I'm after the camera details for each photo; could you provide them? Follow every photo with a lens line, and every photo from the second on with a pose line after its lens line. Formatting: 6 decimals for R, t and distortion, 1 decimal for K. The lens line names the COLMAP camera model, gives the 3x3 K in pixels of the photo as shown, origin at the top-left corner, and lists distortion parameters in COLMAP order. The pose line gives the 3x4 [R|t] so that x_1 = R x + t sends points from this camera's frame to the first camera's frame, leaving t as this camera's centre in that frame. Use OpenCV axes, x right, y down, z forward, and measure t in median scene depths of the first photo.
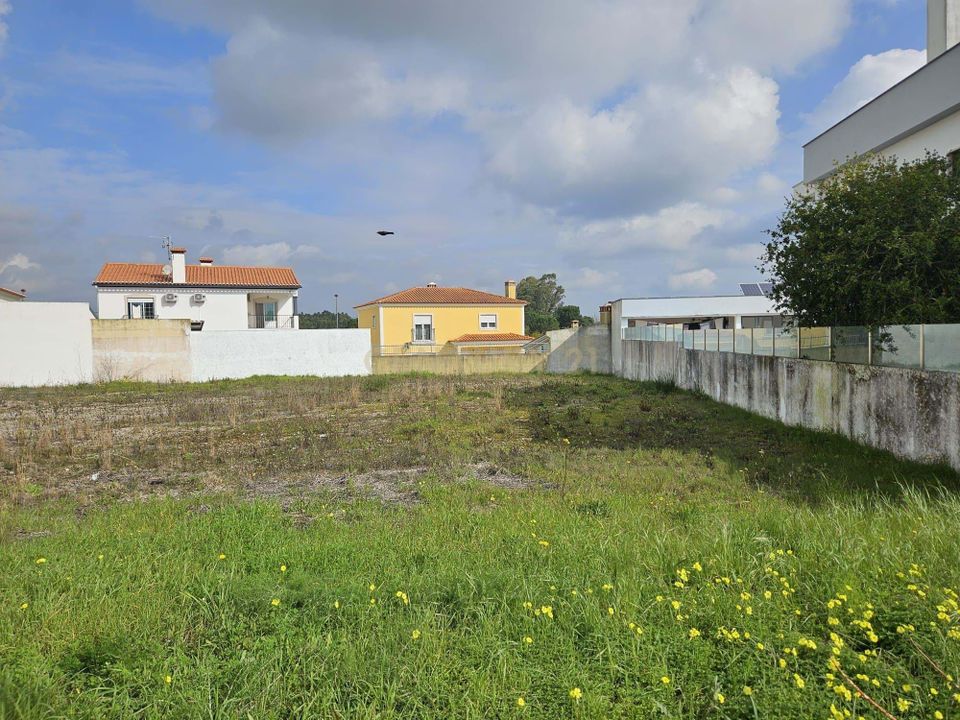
lens RADIAL K [[739.3, 0, 480.0], [0, 739.3, 360.0], [0, 0, 1]] dist [0.108357, -0.002135]
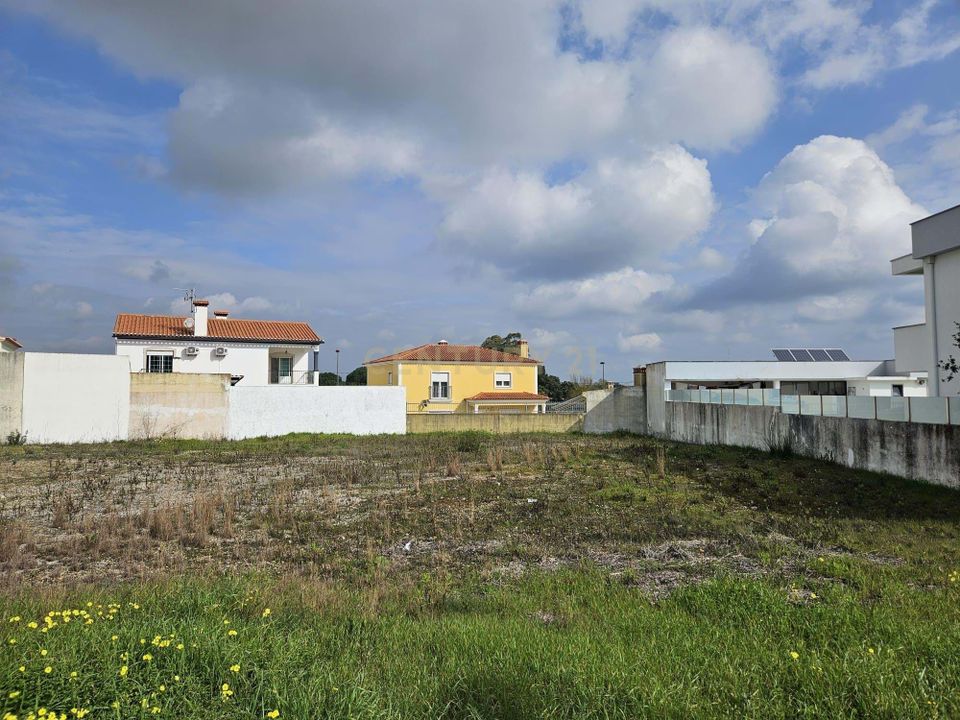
lens RADIAL K [[739.3, 0, 480.0], [0, 739.3, 360.0], [0, 0, 1]] dist [0.108357, -0.002135]
pose [[0.994962, 0.020807, 0.098074, -0.134549], [-0.013231, 0.996922, -0.077274, -0.001632], [-0.099380, 0.075587, 0.992174, 0.007527]]
